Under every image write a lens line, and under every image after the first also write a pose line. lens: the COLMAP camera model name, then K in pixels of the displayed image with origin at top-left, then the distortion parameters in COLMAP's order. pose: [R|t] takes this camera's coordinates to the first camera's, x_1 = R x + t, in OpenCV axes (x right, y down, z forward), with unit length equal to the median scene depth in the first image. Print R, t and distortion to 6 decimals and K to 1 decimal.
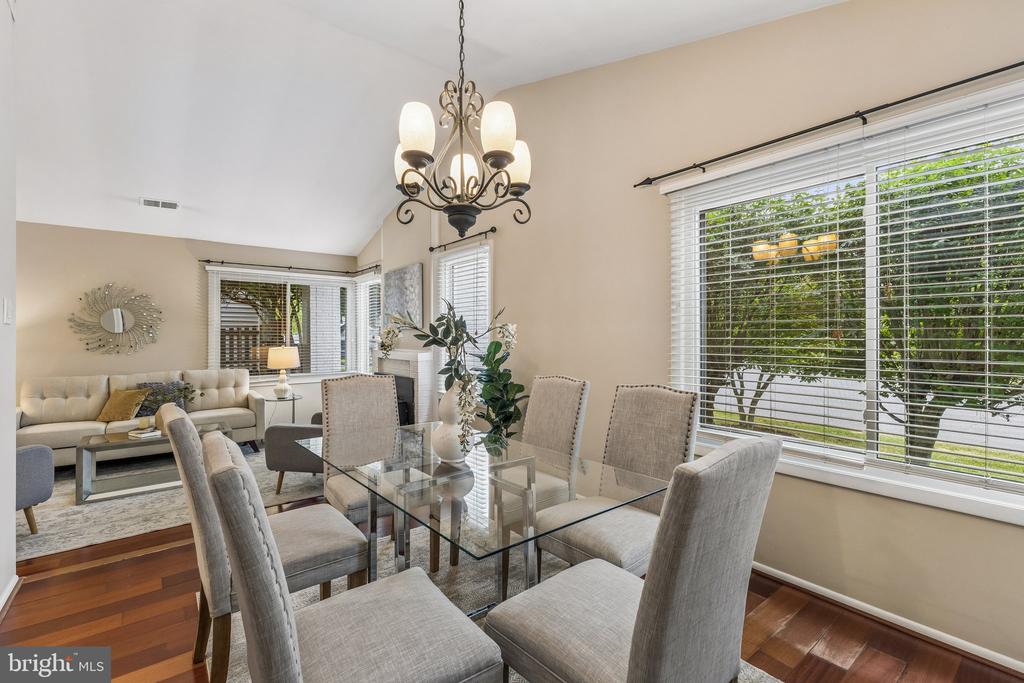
lens RADIAL K [[444.3, 0, 508.1], [0, 444.3, 338.5], [0, 0, 1]] dist [0.011629, -0.000318]
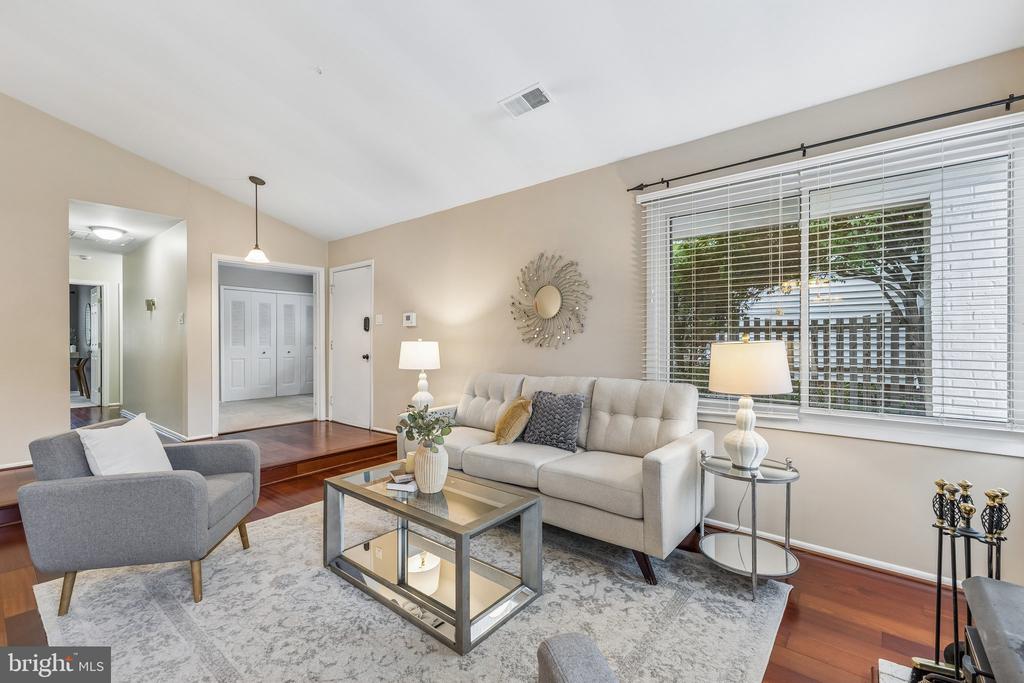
lens RADIAL K [[444.3, 0, 508.1], [0, 444.3, 338.5], [0, 0, 1]] dist [0.011629, -0.000318]
pose [[0.219987, -0.006555, -0.975481, -0.177566], [-0.010301, 0.999906, -0.009042, 0.026860], [0.975448, 0.012038, 0.219898, 0.777393]]
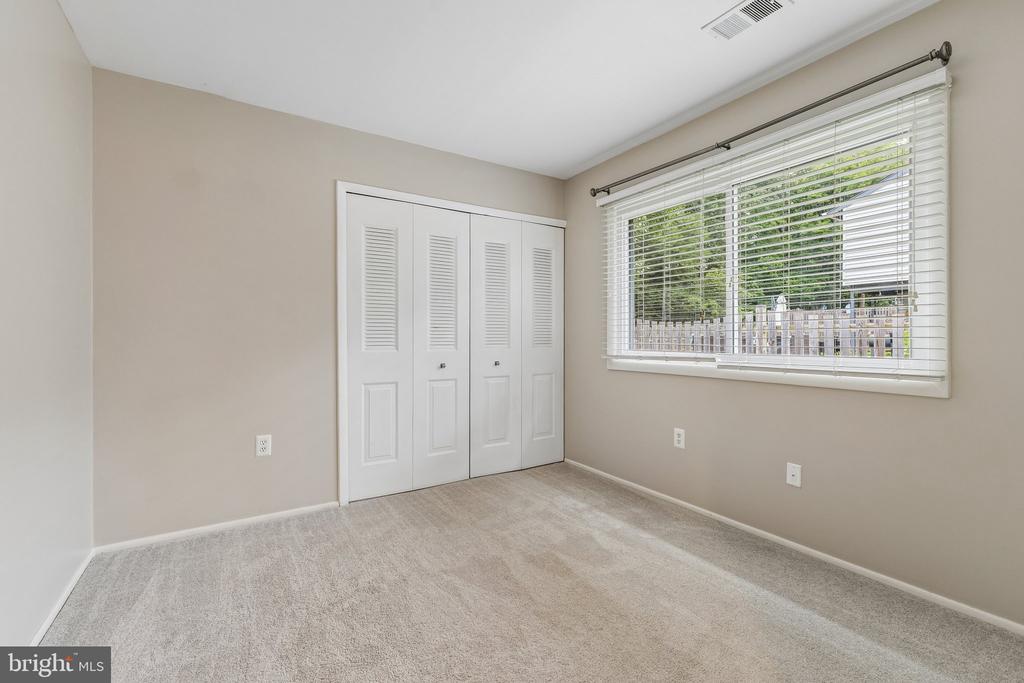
lens RADIAL K [[444.3, 0, 508.1], [0, 444.3, 338.5], [0, 0, 1]] dist [0.011629, -0.000318]
pose [[-0.109376, -0.002897, -0.993996, -1.283154], [-0.009858, 0.999950, -0.001830, 0.033818], [0.993952, 0.009599, -0.109399, 0.447491]]
